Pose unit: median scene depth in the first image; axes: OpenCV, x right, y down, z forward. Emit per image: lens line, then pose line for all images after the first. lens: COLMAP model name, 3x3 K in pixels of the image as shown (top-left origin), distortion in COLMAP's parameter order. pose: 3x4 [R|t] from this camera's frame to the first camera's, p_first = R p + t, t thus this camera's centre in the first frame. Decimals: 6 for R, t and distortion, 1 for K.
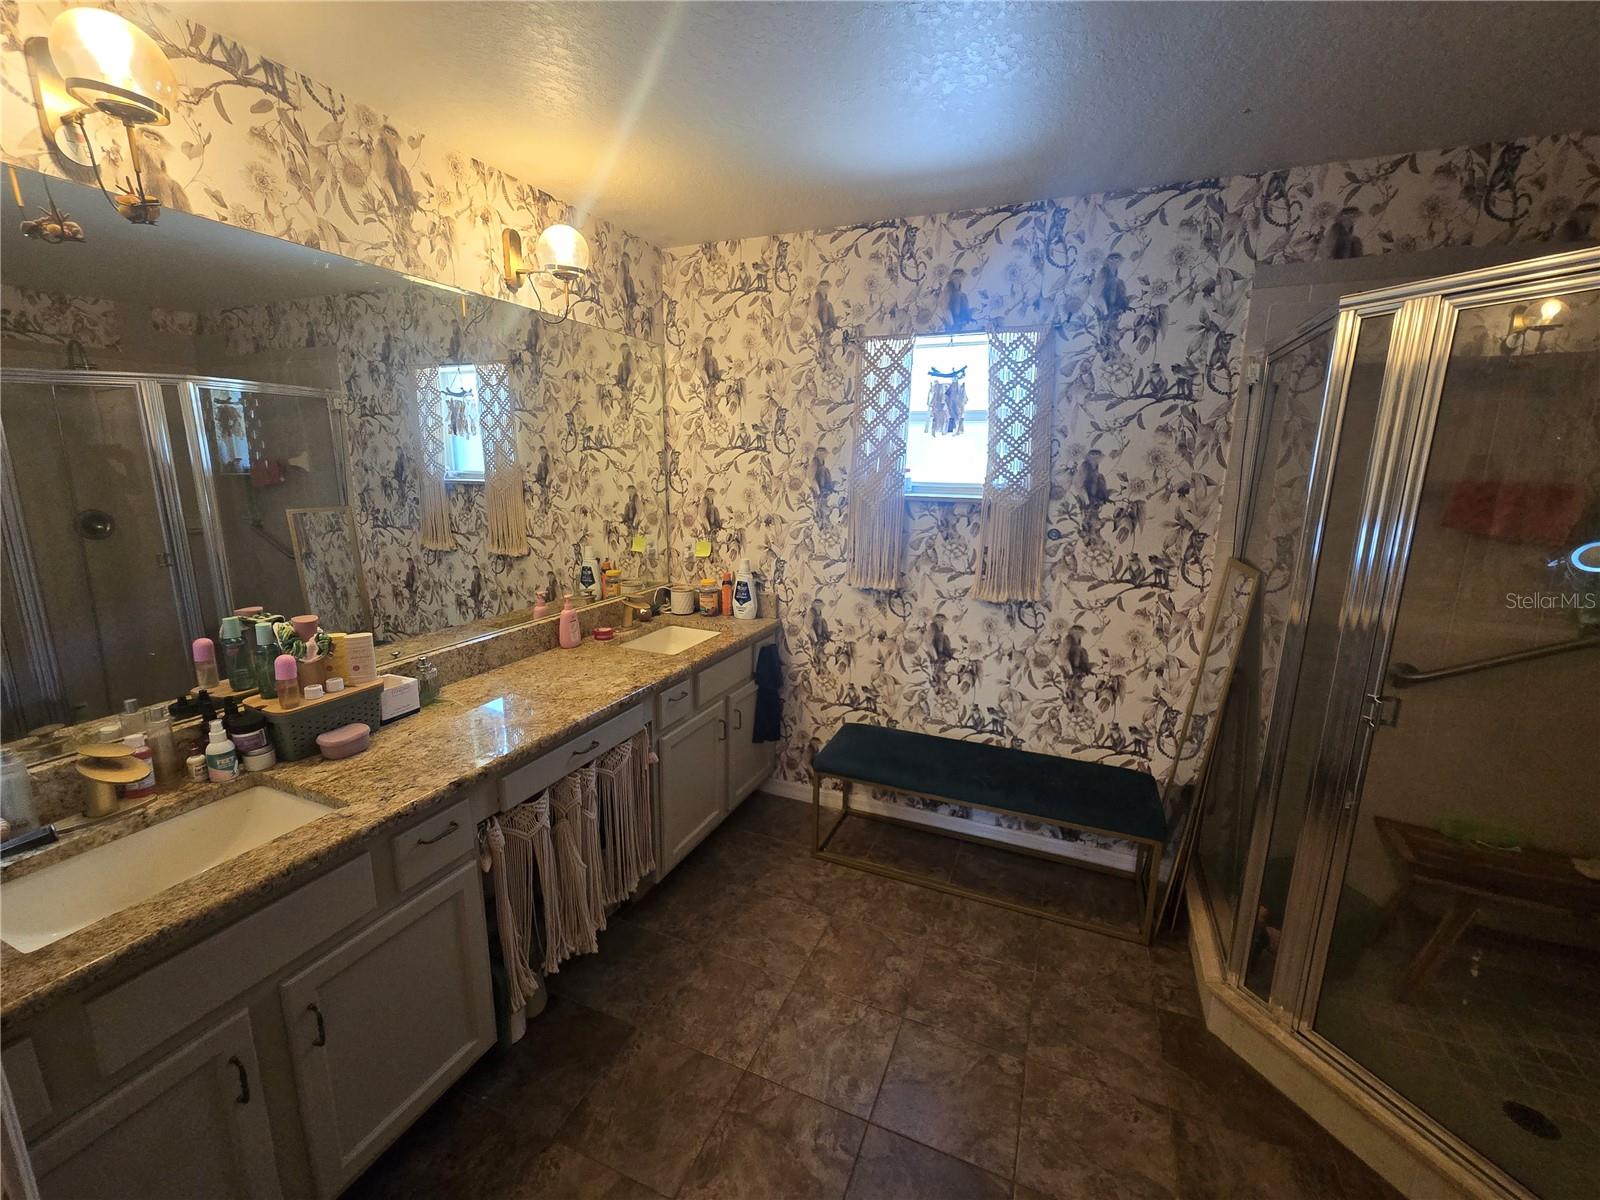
lens RADIAL K [[673.5, 0, 795.6], [0, 673.5, 602.8], [0, 0, 1]] dist [-0.000886, 0.000736]
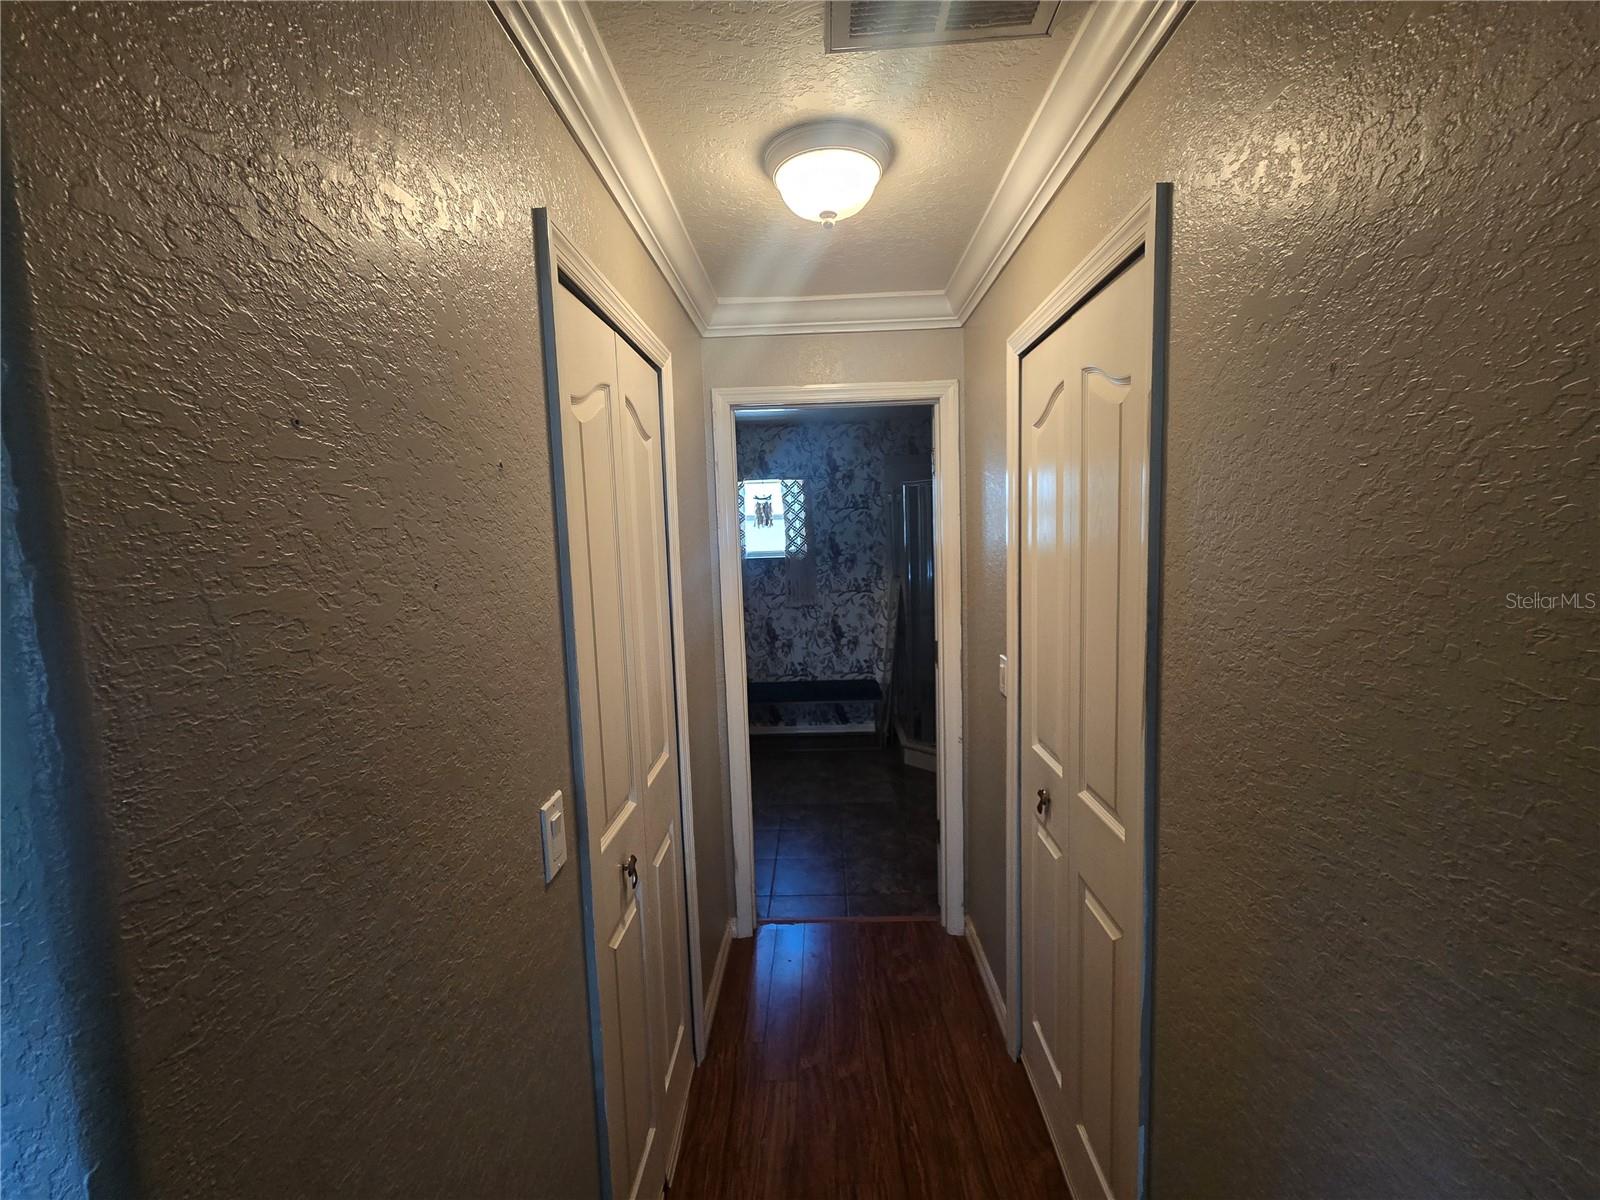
lens RADIAL K [[673.5, 0, 801.7], [0, 673.5, 600.6], [0, 0, 1]] dist [-0.000886, 0.000736]
pose [[0.925908, -0.076350, 0.369953, -0.455933], [0.121035, 0.987691, -0.099085, 0.190292], [-0.357833, 0.136521, 0.923752, -0.914567]]
